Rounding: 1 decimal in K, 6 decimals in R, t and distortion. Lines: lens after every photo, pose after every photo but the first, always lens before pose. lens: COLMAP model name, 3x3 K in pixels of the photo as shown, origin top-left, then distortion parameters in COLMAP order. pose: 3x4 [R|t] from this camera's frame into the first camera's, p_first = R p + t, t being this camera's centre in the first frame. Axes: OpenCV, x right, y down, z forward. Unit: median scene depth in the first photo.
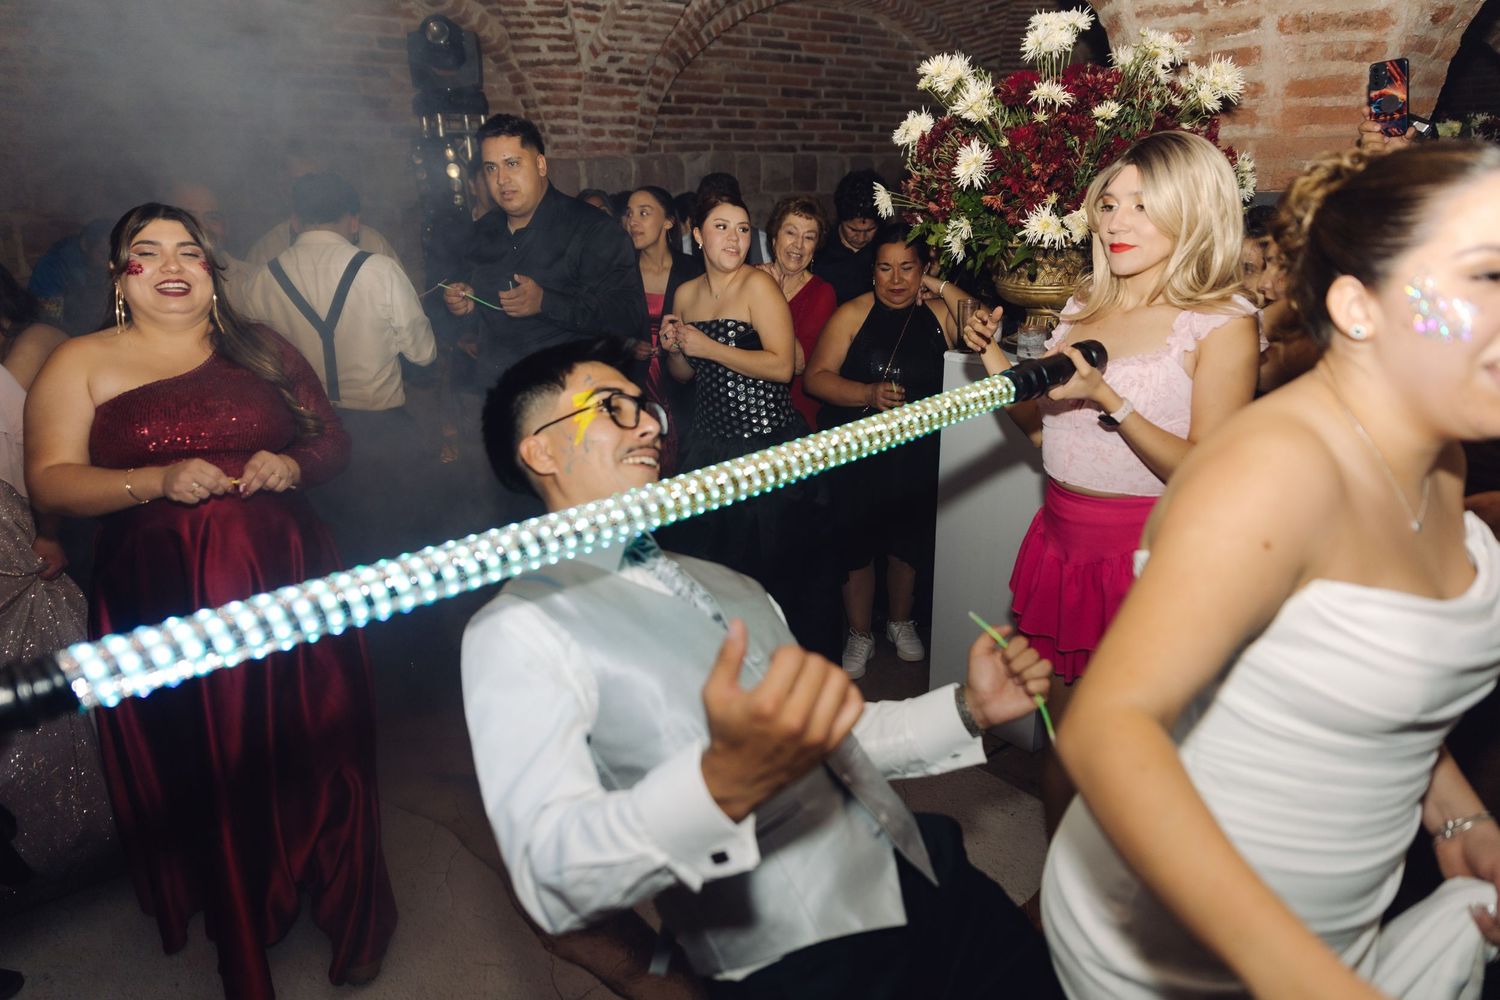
lens RADIAL K [[992.6, 0, 754.8], [0, 992.6, 495.7], [0, 0, 1]] dist [0.002765, -0.006461]
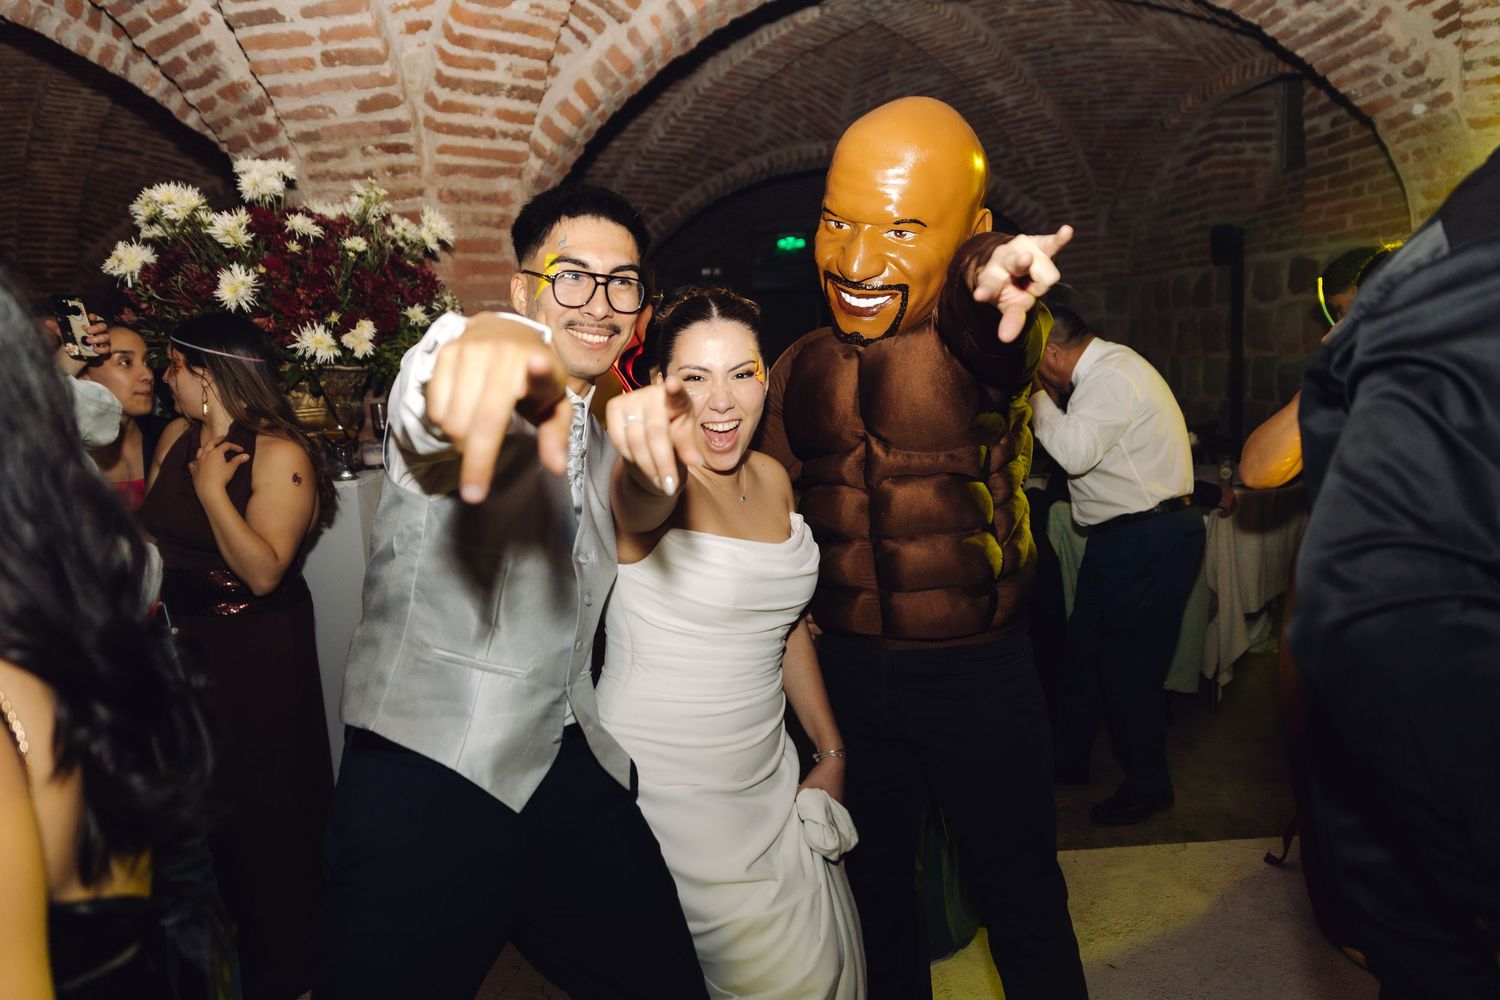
lens RADIAL K [[985.7, 0, 750.0], [0, 985.7, 500.0], [0, 0, 1]] dist [0.005470, -0.006146]
pose [[0.604817, -0.135191, 0.784806, -0.125478], [0.282414, 0.957847, -0.052645, 0.031606], [-0.744607, 0.253480, 0.617502, 0.023805]]
